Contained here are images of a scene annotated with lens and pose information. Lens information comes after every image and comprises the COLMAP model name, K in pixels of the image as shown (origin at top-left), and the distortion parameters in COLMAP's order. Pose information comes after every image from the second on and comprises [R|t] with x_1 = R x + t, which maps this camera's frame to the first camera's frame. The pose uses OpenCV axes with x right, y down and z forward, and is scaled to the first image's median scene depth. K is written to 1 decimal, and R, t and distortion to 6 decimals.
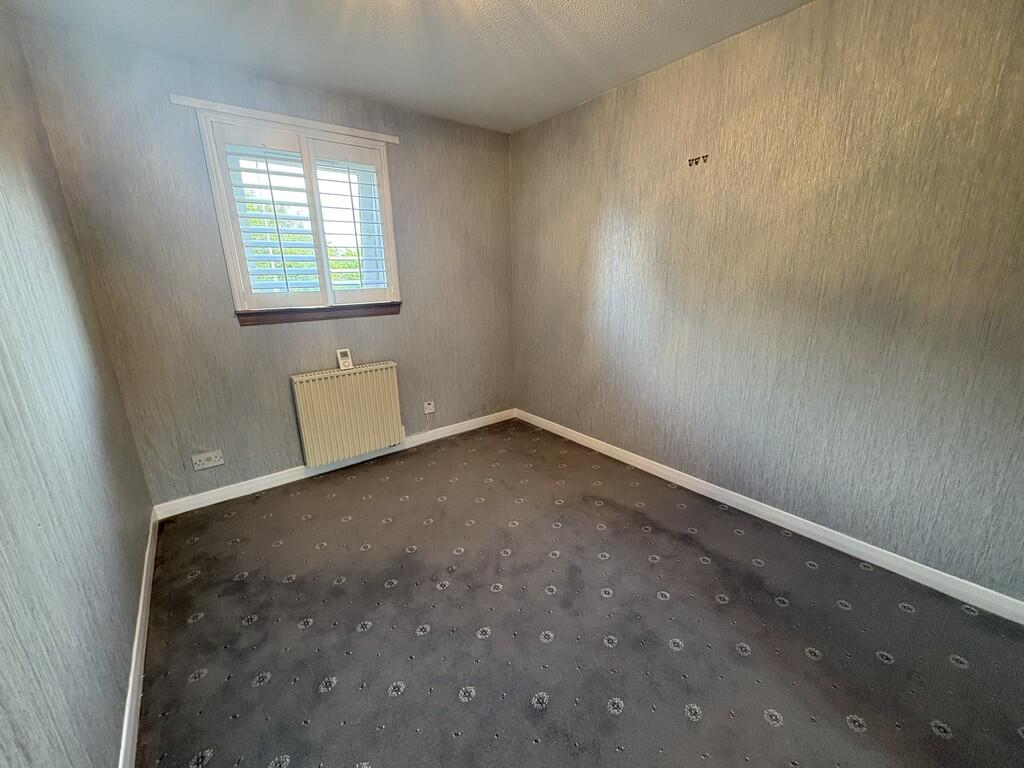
lens RADIAL K [[405.3, 0, 511.3], [0, 405.3, 384.5], [0, 0, 1]] dist [-0.002046, 0.000210]
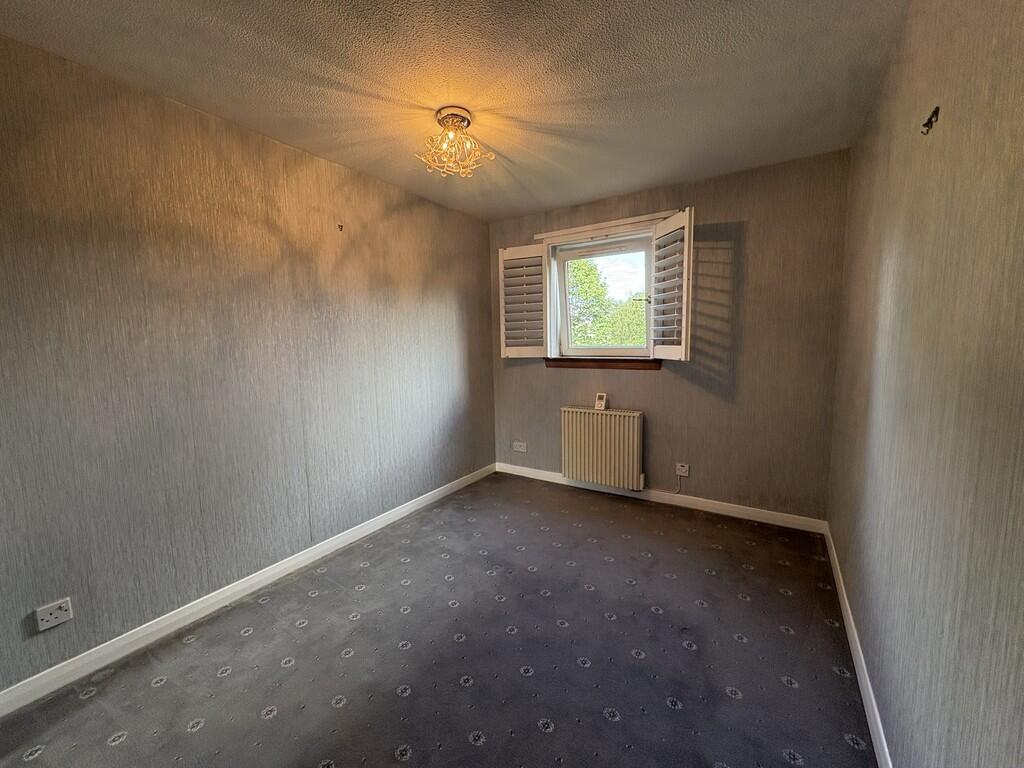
lens RADIAL K [[405.3, 0, 511.3], [0, 405.3, 384.5], [0, 0, 1]] dist [-0.002046, 0.000210]
pose [[0.329428, 0.114957, -0.937156, 0.591039], [-0.236315, 0.971008, 0.036040, -0.085518], [0.914129, 0.209592, 0.347044, 0.294773]]
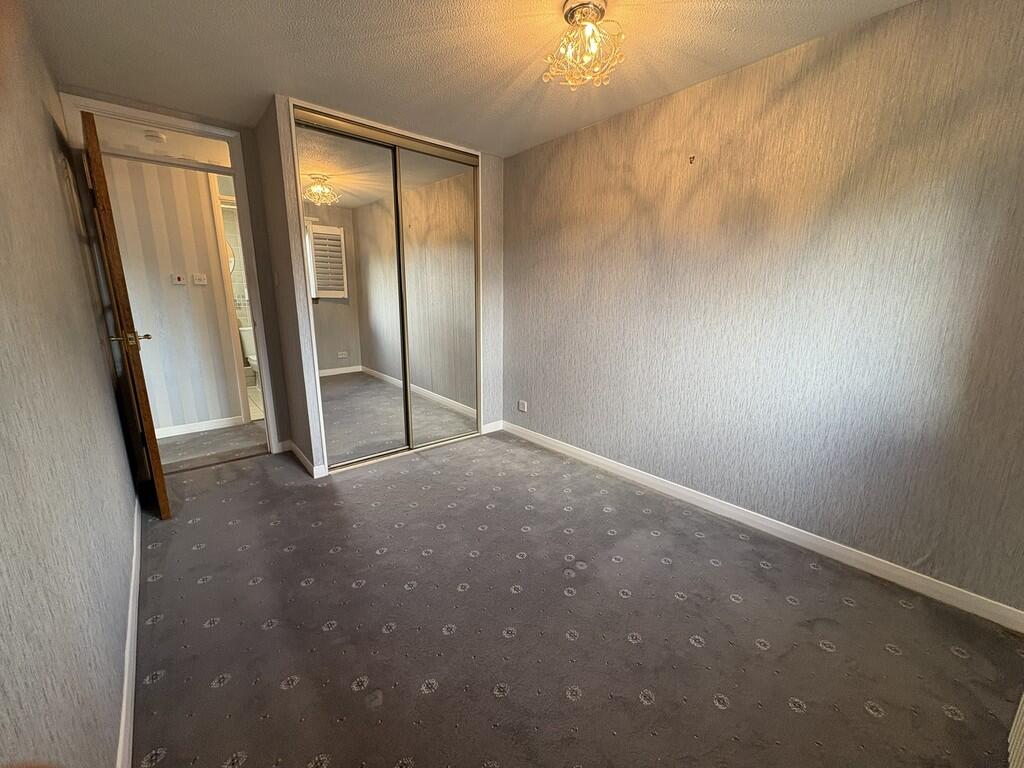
lens RADIAL K [[405.3, 0, 511.3], [0, 405.3, 384.5], [0, 0, 1]] dist [-0.002046, 0.000210]
pose [[-0.998841, 0.019566, -0.043975, 0.023056], [-0.003331, 0.883355, 0.468693, -0.273198], [0.048016, 0.468296, -0.882266, 1.056551]]
